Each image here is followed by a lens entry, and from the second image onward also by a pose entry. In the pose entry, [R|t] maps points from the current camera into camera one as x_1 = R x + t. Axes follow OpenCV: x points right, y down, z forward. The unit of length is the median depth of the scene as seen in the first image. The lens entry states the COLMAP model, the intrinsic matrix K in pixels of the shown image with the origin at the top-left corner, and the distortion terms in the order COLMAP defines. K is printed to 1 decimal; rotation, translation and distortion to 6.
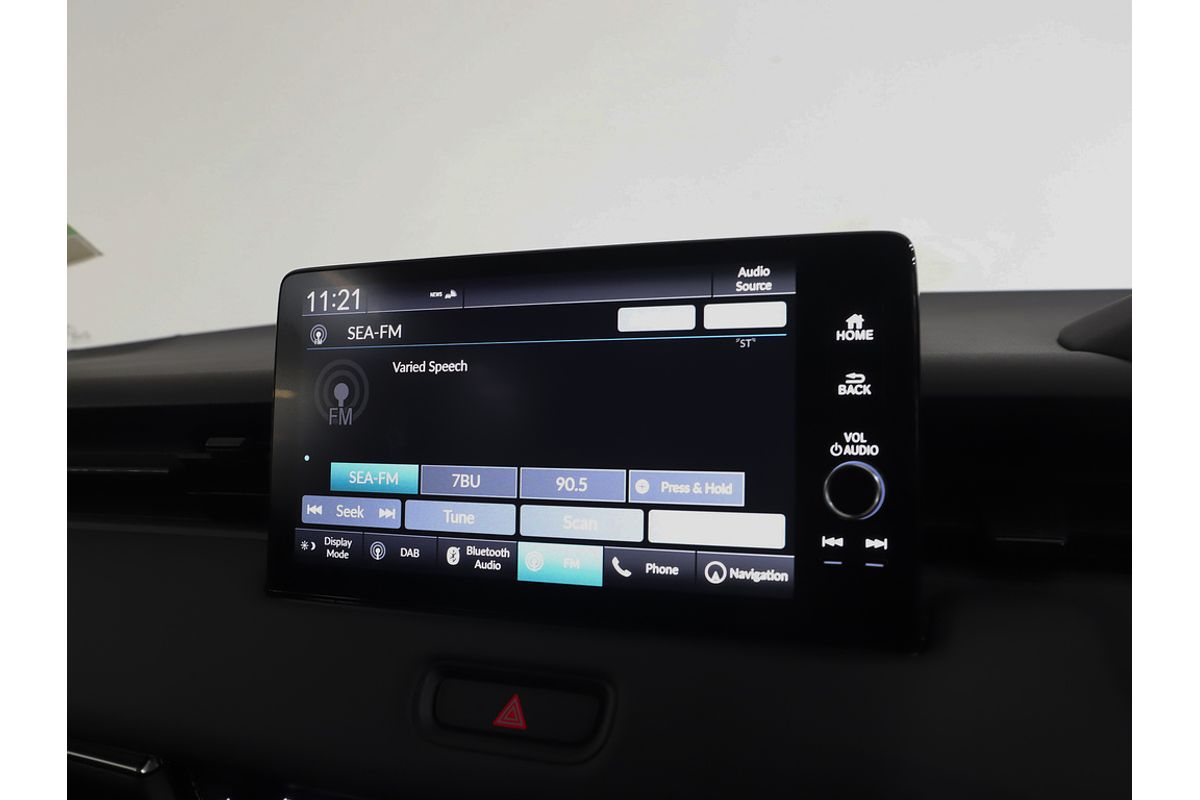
lens RADIAL K [[950.2, 0, 590.2], [0, 950.2, 397.9], [0, 0, 1]] dist [-0.096947, 0.002299]
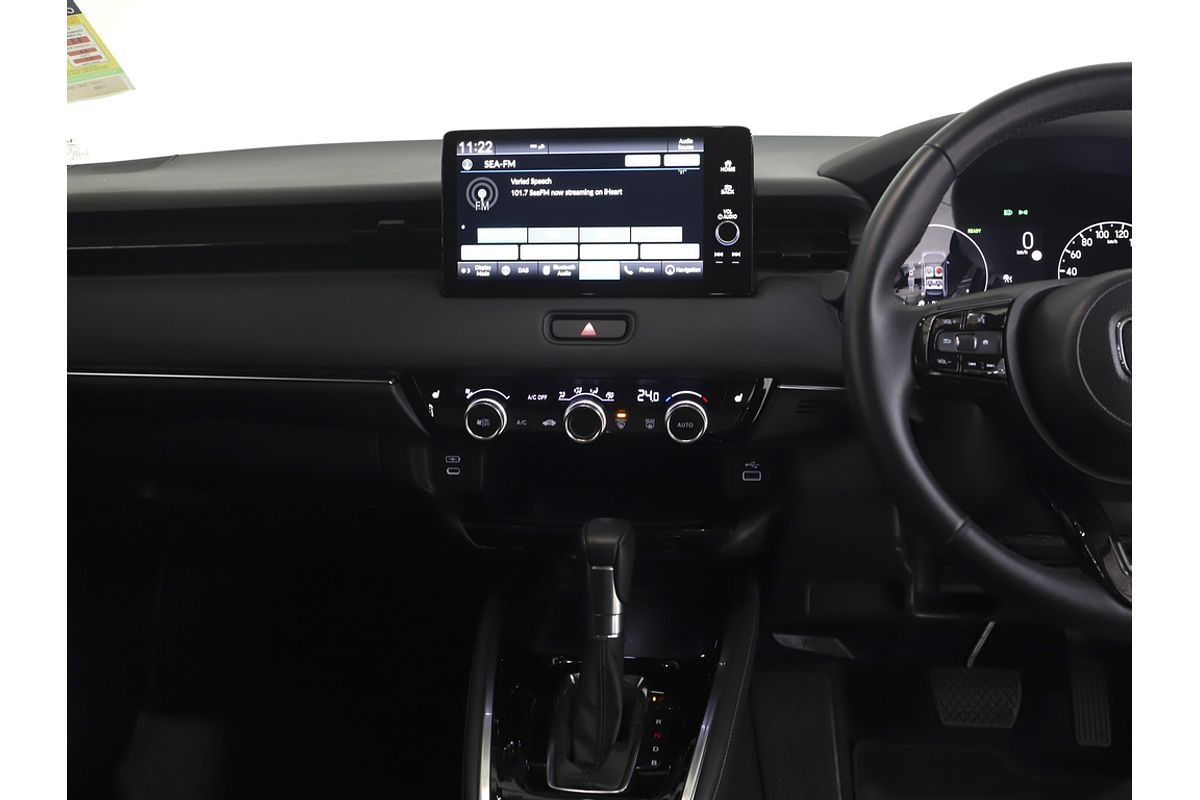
lens RADIAL K [[1228.6, 0, 611.1], [0, 1228.6, 401.7], [0, 0, 1]] dist [0.004560, 0.000000]
pose [[0.970348, -0.036077, 0.239004, -0.736232], [0.002228, 0.990092, 0.140405, 0.075980], [-0.241701, -0.135710, 0.960814, -1.912987]]
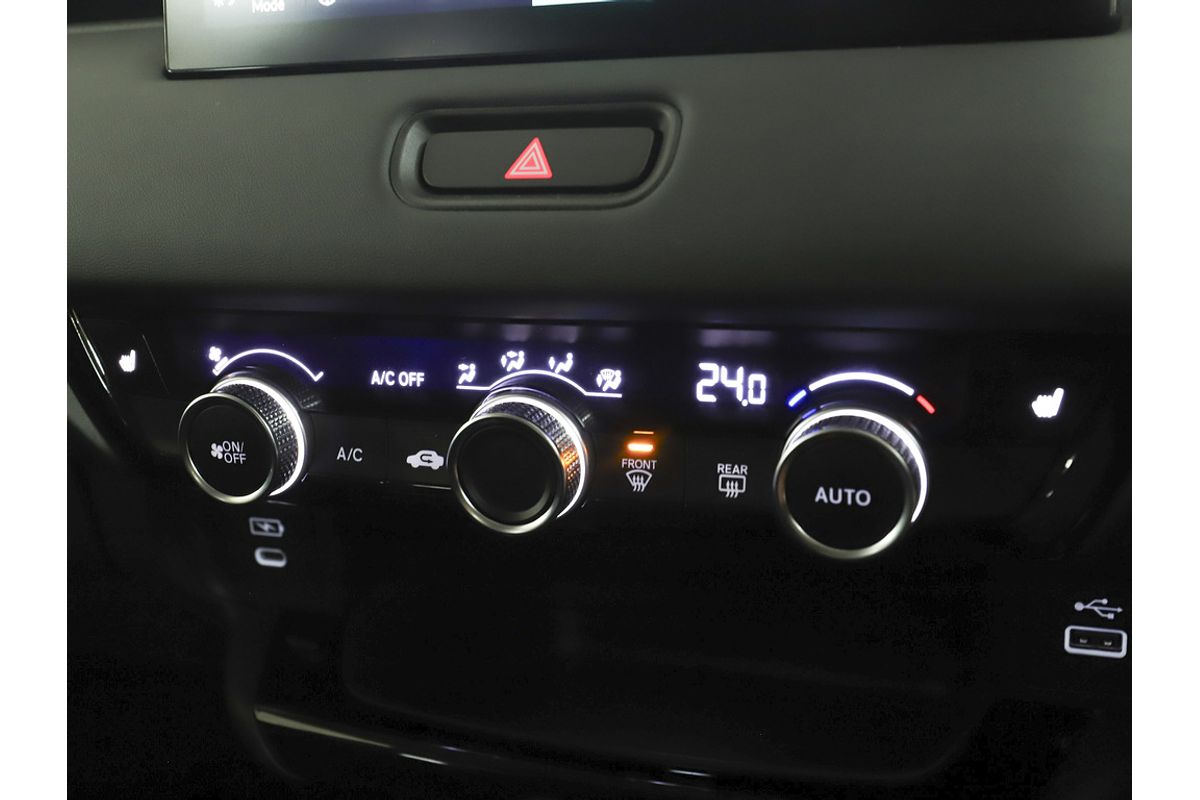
lens RADIAL K [[1391.6, 0, 589.0], [0, 1391.6, 395.5], [0, 0, 1]] dist [-0.024017, 0.000000]
pose [[0.999758, -0.017692, -0.013059, -0.027550], [0.019771, 0.983169, 0.181623, 0.304050], [0.009626, -0.181838, 0.983281, -0.060488]]
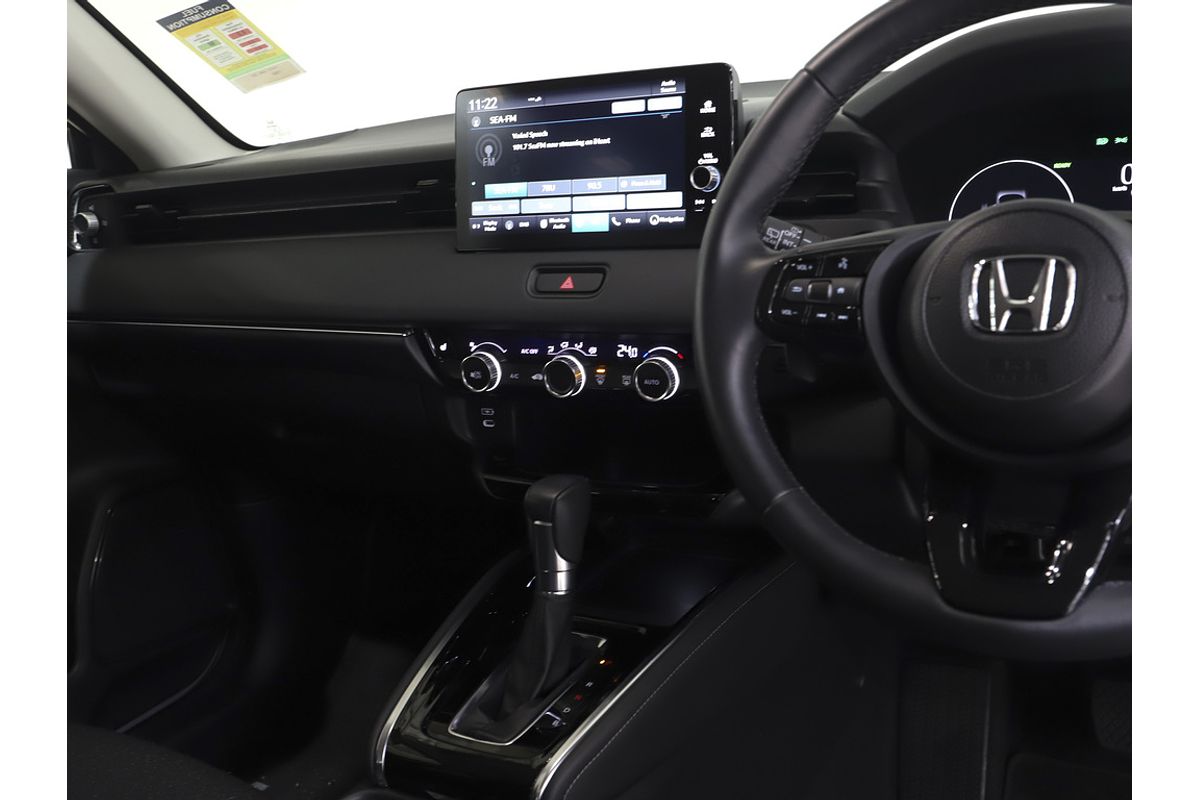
lens RADIAL K [[1228.6, 0, 572.7], [0, 1228.6, 398.4], [0, 0, 1]] dist [0.004560, 0.000000]
pose [[0.985118, -0.009575, -0.171611, 0.426916], [0.036508, 0.987320, 0.154488, 0.139722], [0.167956, -0.158454, 0.972976, -1.909944]]
